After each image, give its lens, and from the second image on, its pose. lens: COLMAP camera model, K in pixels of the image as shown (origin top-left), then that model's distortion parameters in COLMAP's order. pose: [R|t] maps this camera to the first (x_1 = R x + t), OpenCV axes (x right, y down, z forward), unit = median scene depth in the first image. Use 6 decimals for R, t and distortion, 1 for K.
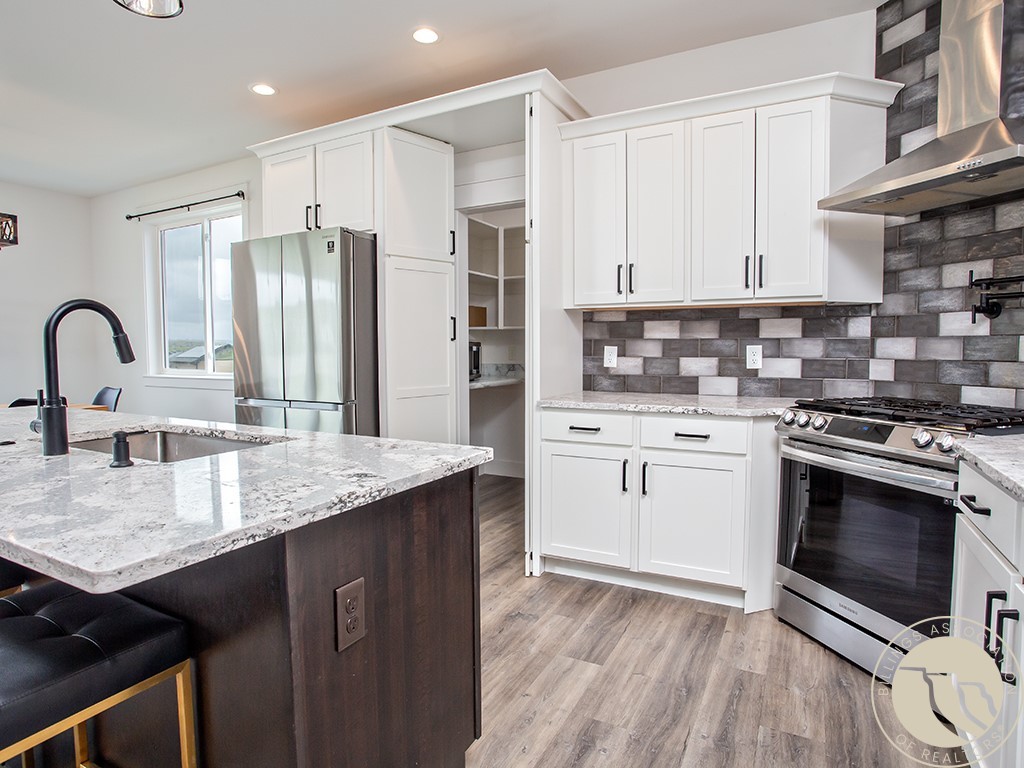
lens RADIAL K [[561.5, 0, 516.3], [0, 561.5, 377.2], [0, 0, 1]] dist [-0.061512, 0.039489]
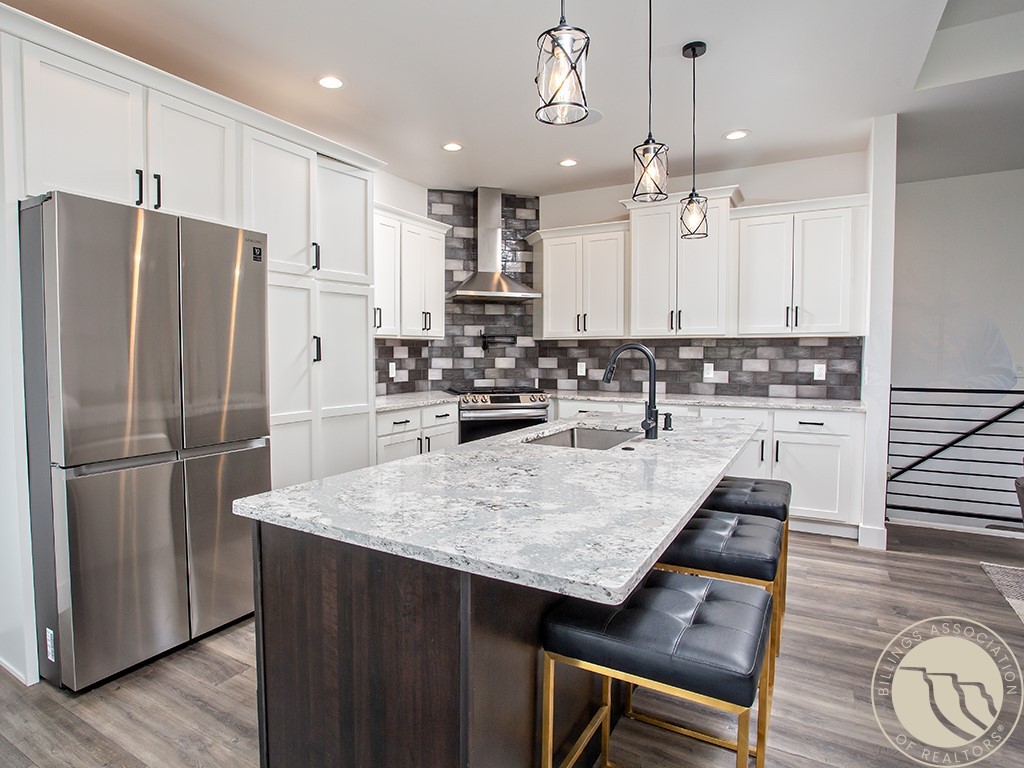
lens RADIAL K [[561.5, 0, 516.3], [0, 561.5, 377.2], [0, 0, 1]] dist [-0.061512, 0.039489]
pose [[0.036964, -0.037789, 0.998602, -1.361001], [0.056342, 0.997774, 0.035672, -0.060473], [-0.997727, 0.054944, 0.039011, 0.662323]]
